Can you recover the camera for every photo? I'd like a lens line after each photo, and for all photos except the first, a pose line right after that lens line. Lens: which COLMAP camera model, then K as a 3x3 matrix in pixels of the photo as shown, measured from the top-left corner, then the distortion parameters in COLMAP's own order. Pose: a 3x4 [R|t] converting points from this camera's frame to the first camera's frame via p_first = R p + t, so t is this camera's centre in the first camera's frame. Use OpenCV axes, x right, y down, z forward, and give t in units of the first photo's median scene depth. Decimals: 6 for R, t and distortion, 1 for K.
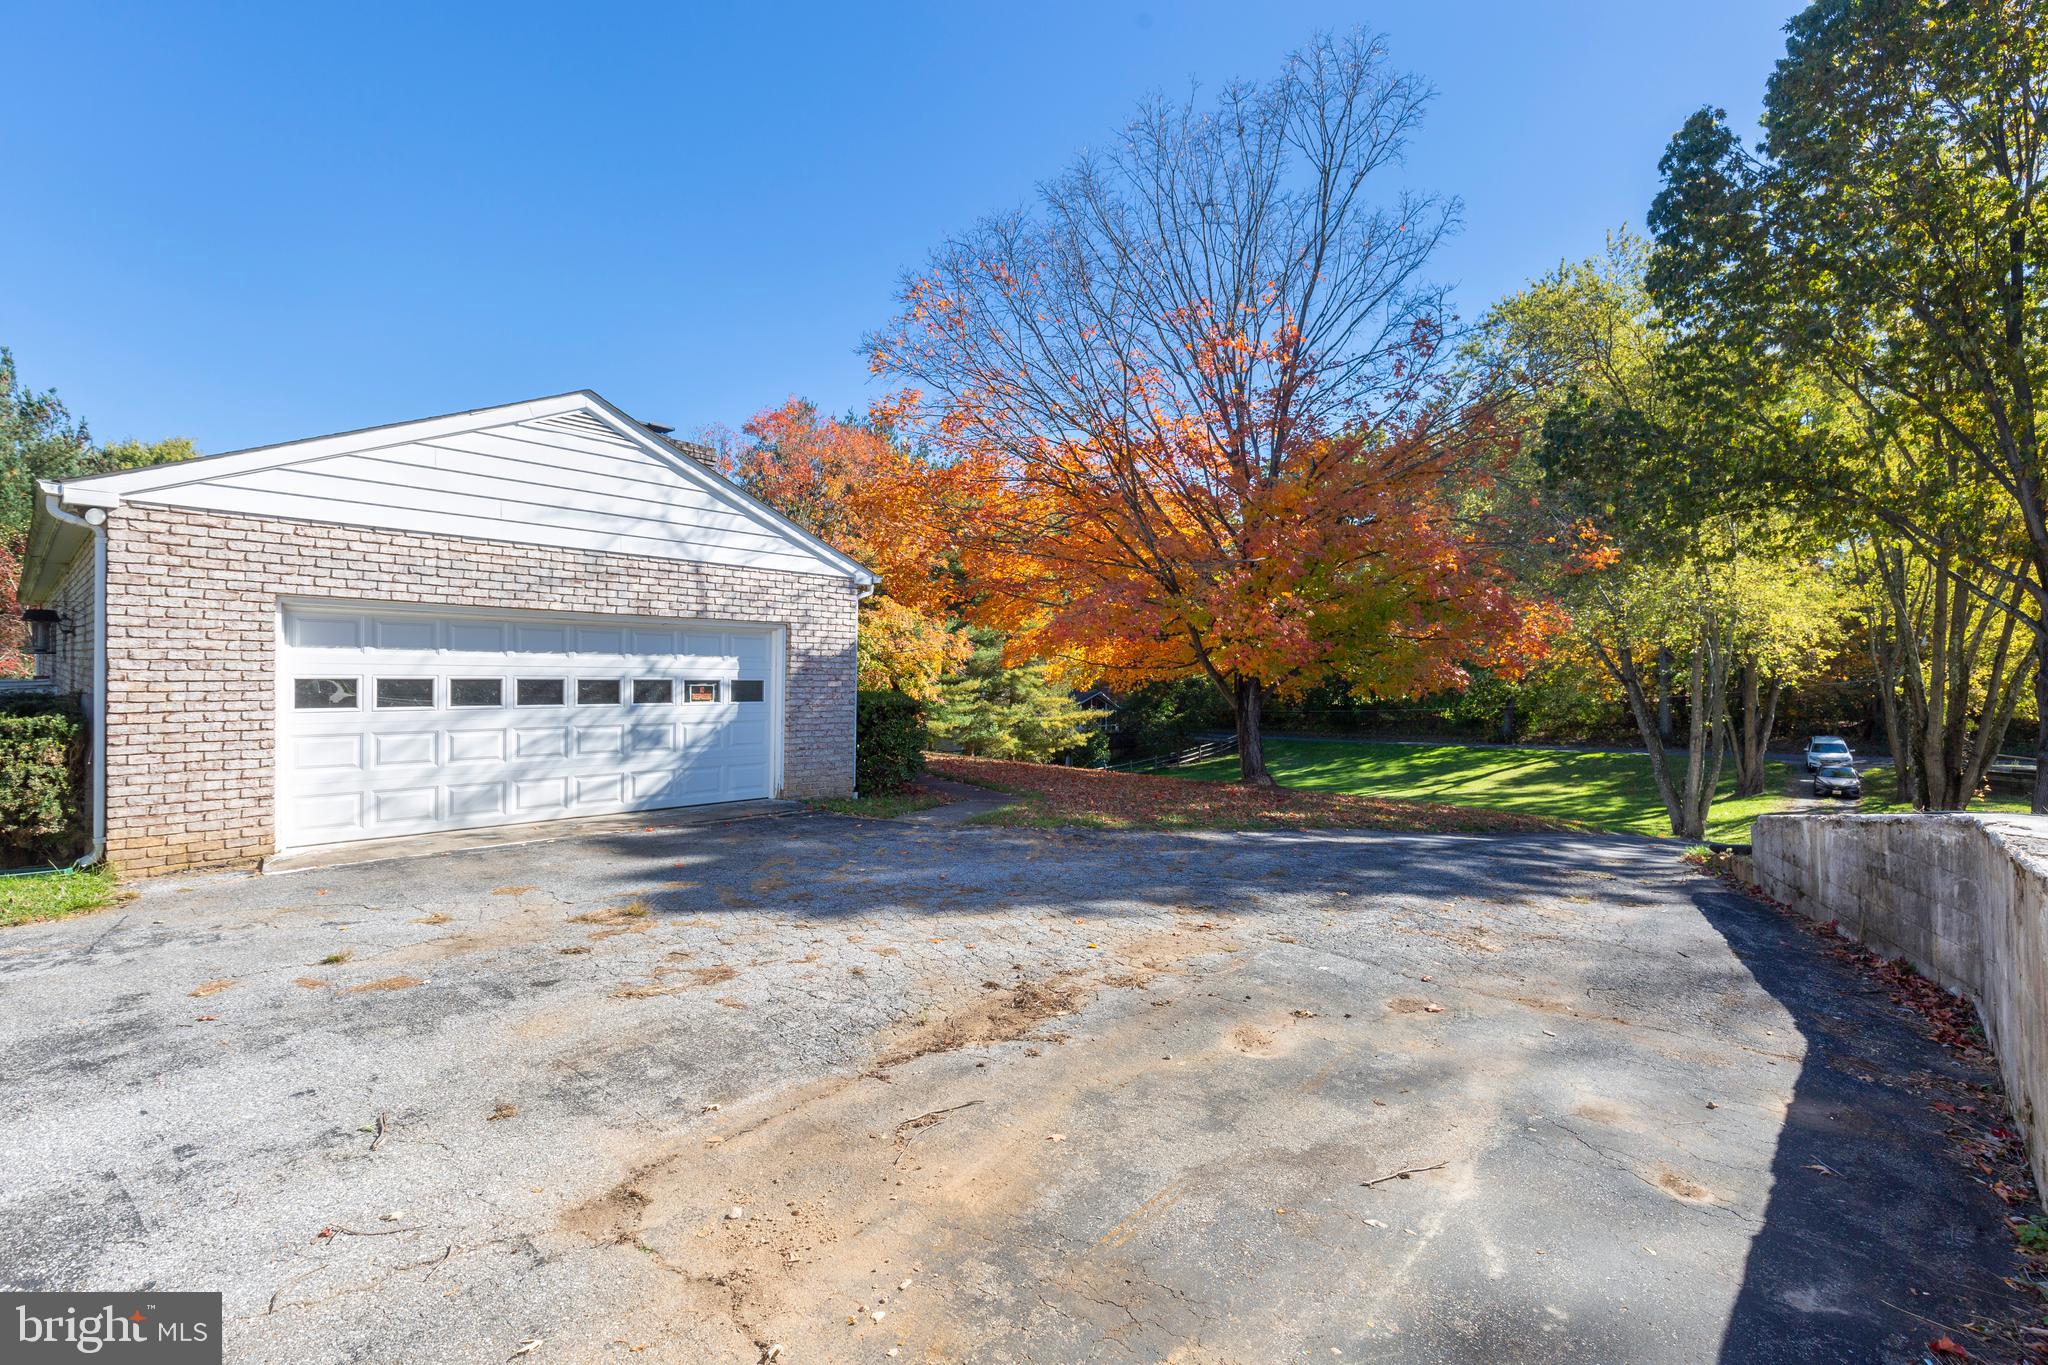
lens RADIAL K [[940.8, 0, 1024.0], [0, 940.8, 682.5], [0, 0, 1]] dist [0.001231, 0.000063]
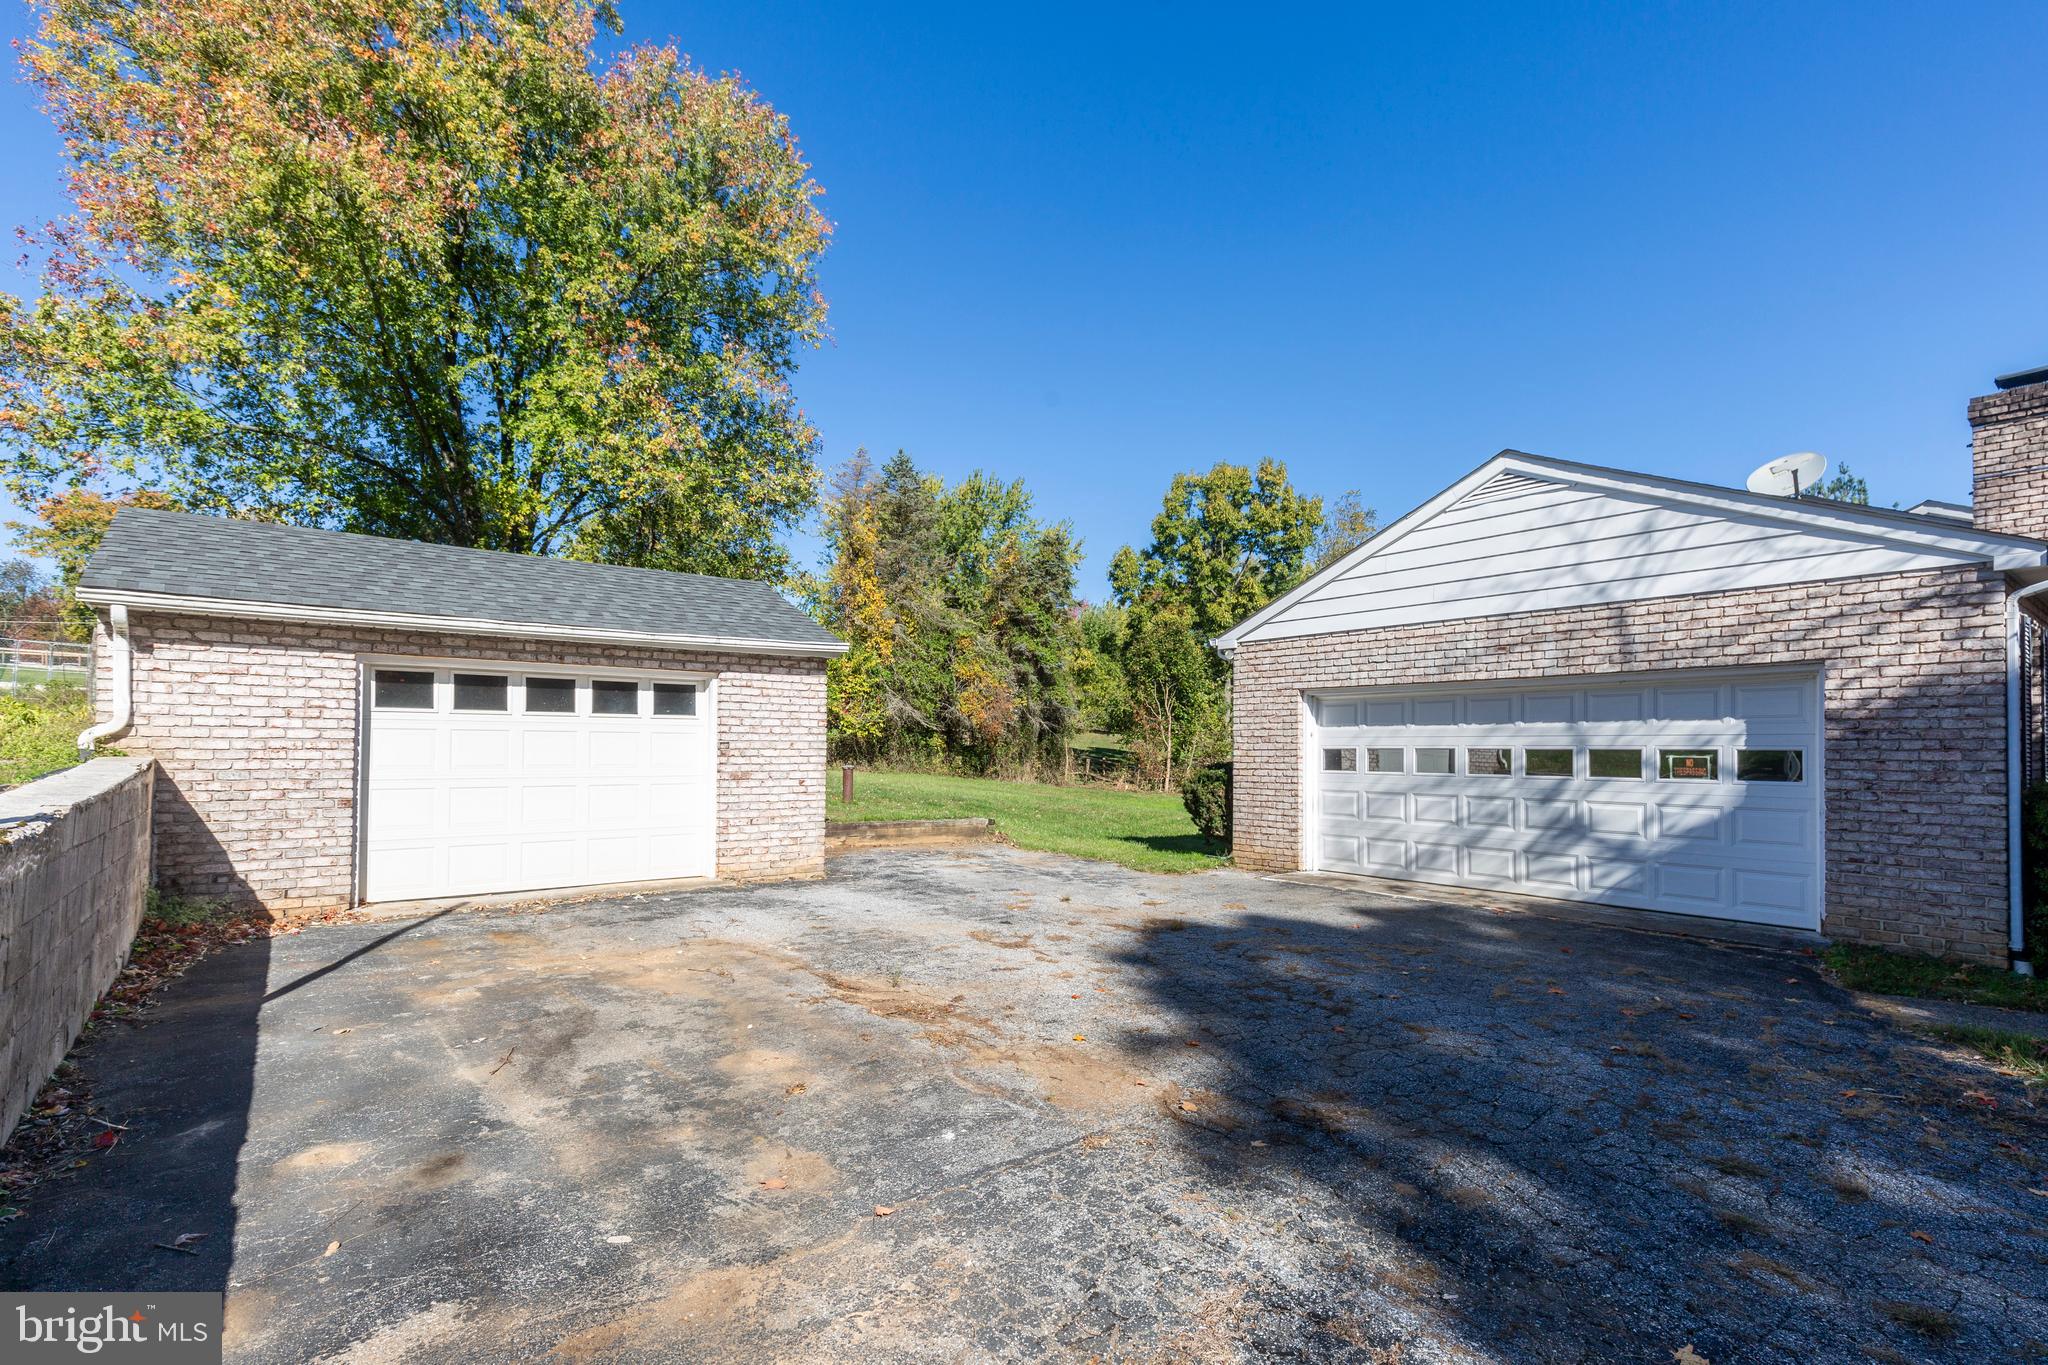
lens RADIAL K [[937.0, 0, 1023.8], [0, 937.0, 741.0], [0, 0, 1]] dist [0.001365, 0.000281]
pose [[-0.164544, -0.027839, -0.985977, 0.636900], [-0.022652, 0.999445, -0.024439, 0.027315], [0.986110, 0.018313, -0.165083, 0.761502]]
